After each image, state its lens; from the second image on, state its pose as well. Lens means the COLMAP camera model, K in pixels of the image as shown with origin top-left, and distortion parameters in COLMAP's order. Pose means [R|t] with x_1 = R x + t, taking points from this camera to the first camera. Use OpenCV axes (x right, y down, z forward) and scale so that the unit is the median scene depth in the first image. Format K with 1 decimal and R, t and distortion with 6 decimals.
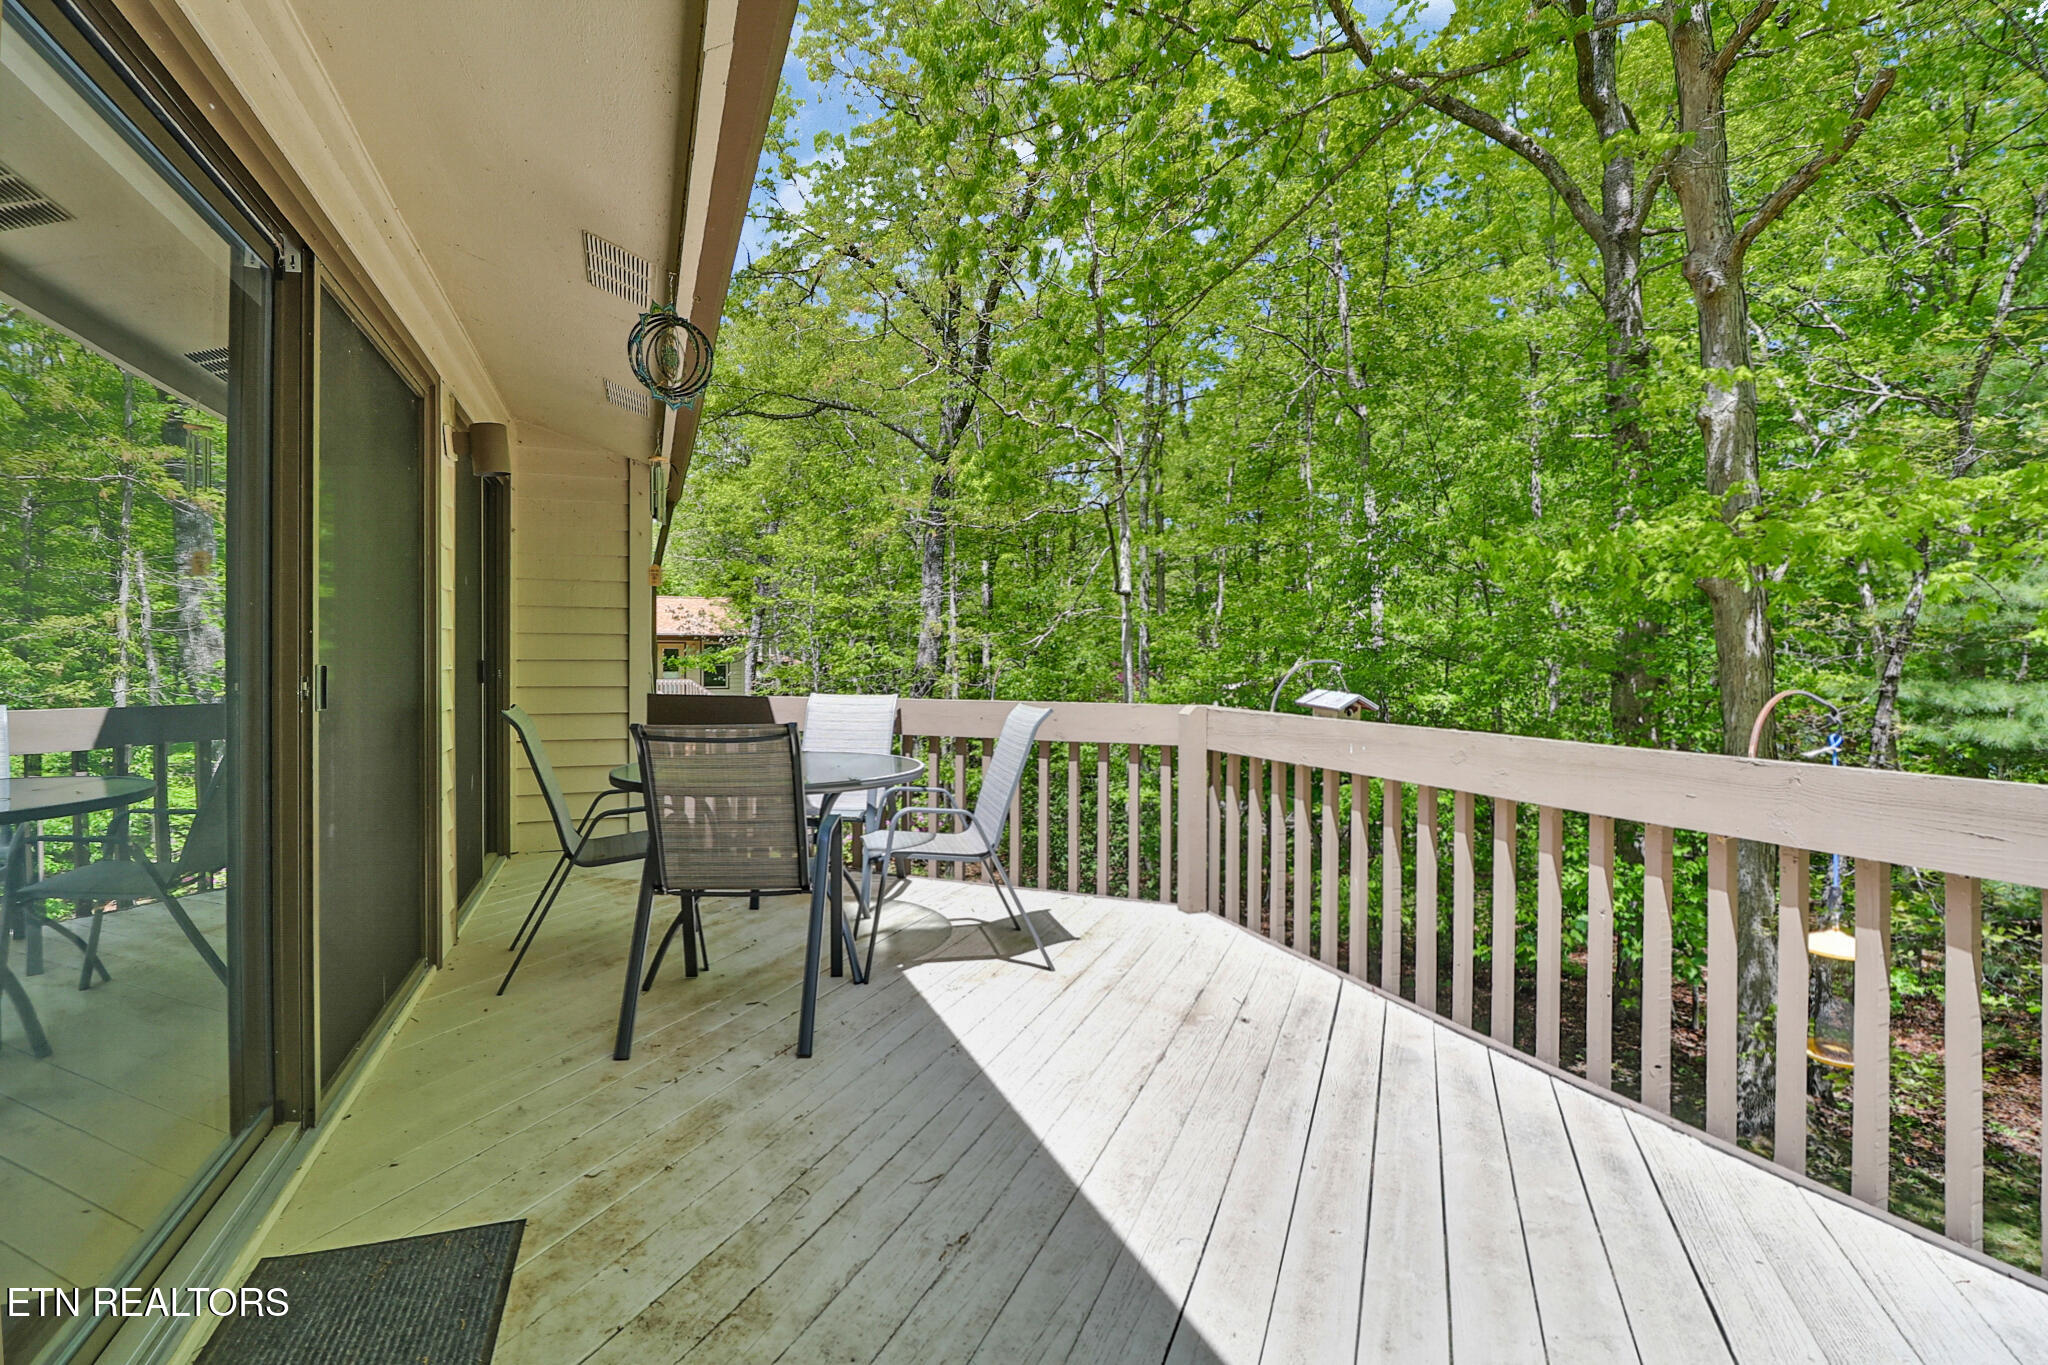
lens RADIAL K [[963.8, 0, 1007.4], [0, 963.8, 668.7], [0, 0, 1]] dist [-0.005882, -0.002298]
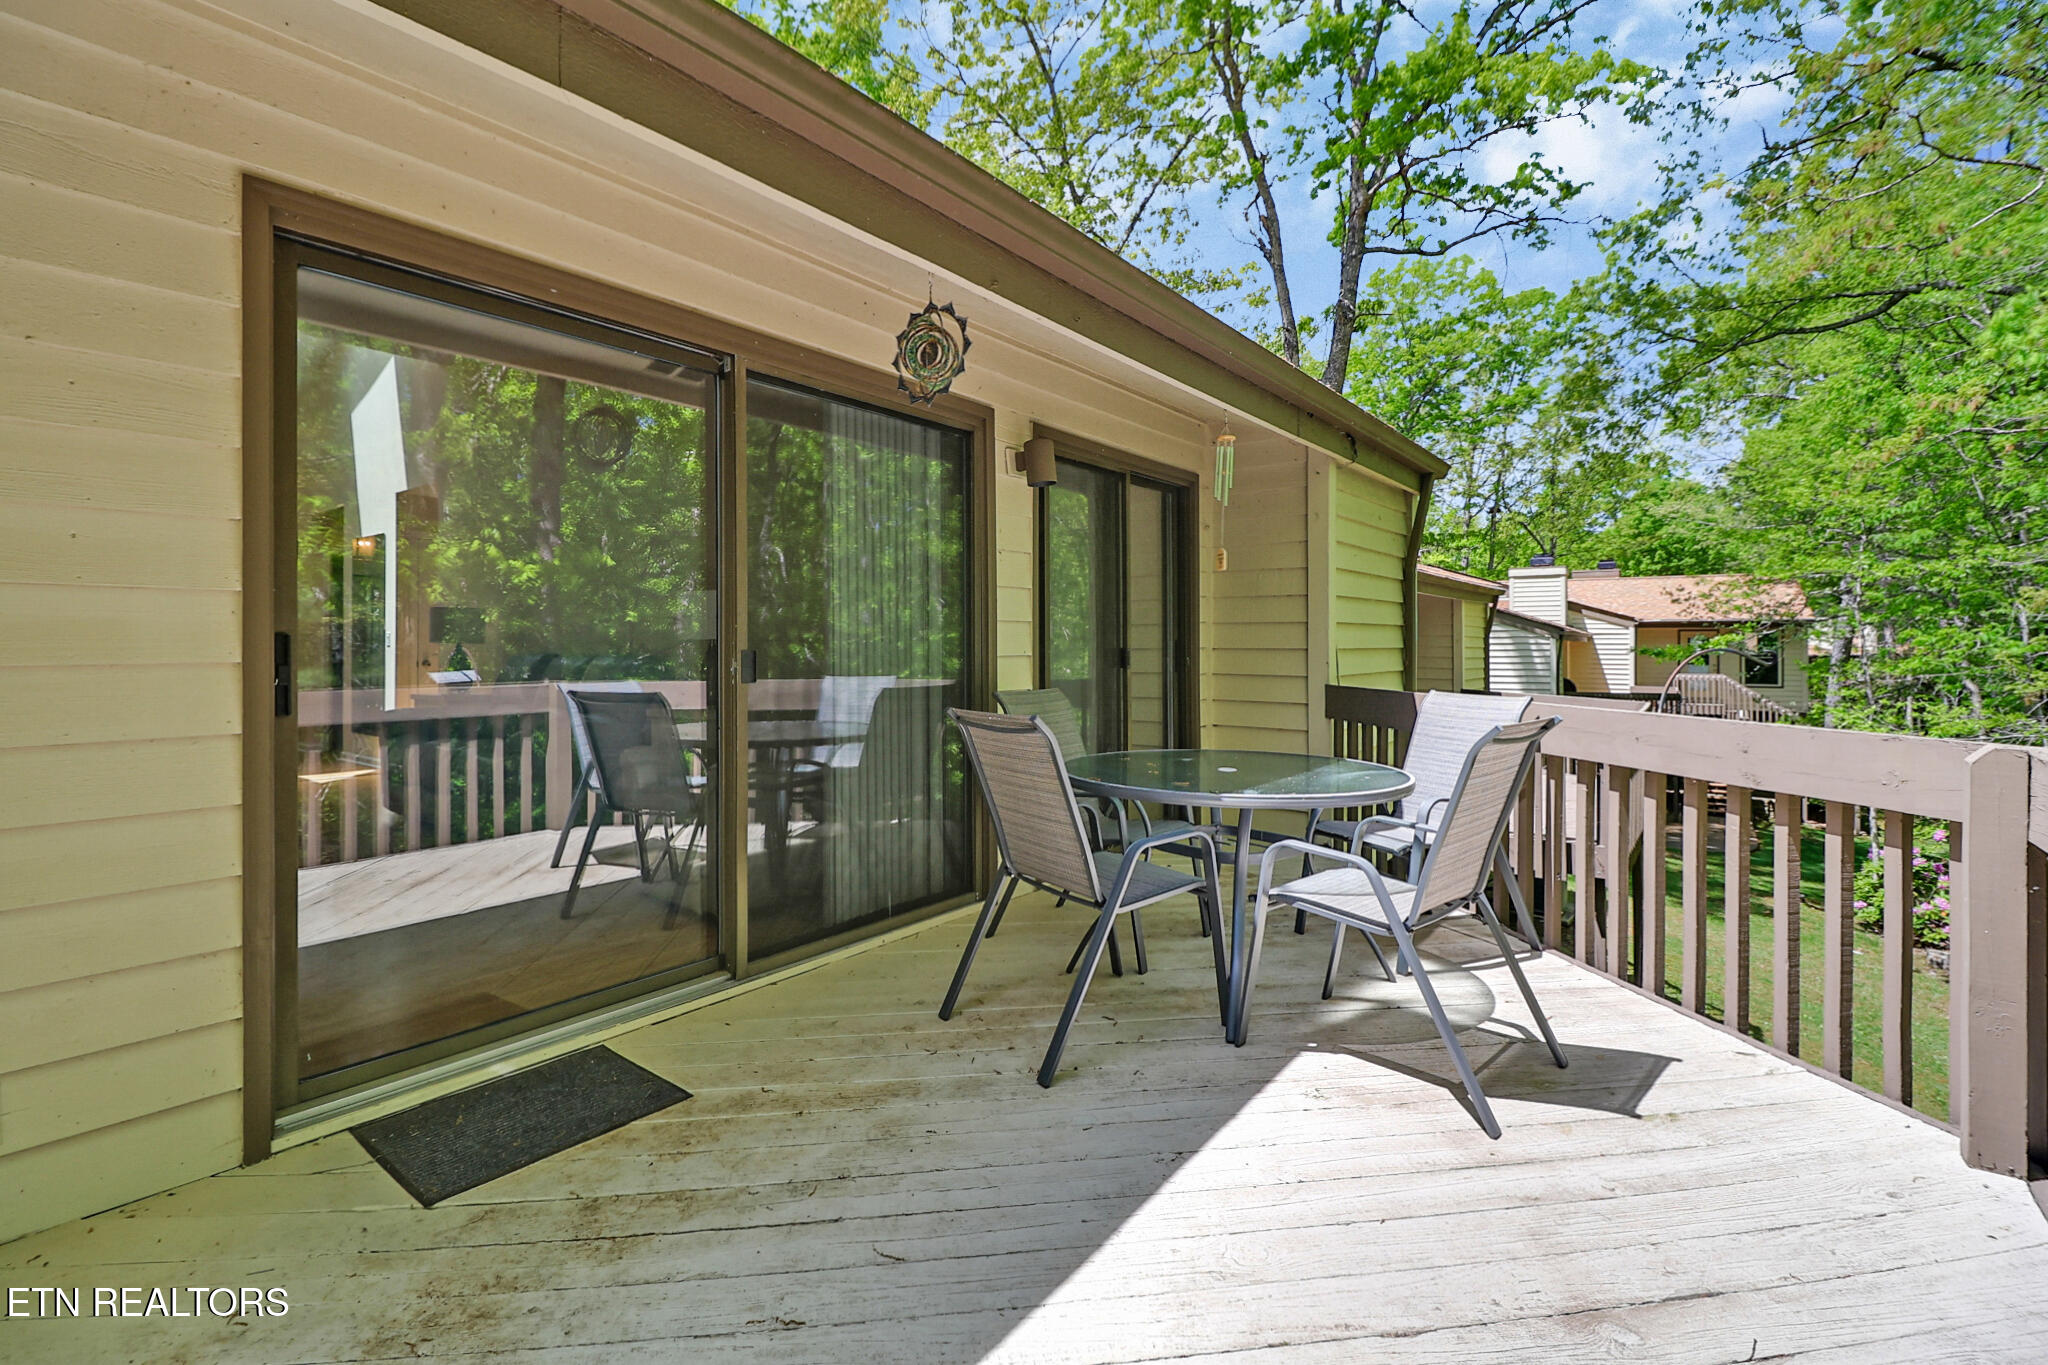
lens RADIAL K [[963.8, 0, 1009.8], [0, 963.8, 661.9], [0, 0, 1]] dist [-0.005882, -0.002298]
pose [[0.512108, 0.018472, -0.858722, 0.480645], [-0.016204, 0.999799, 0.011844, -0.002072], [0.858768, 0.007850, 0.512304, 0.454947]]
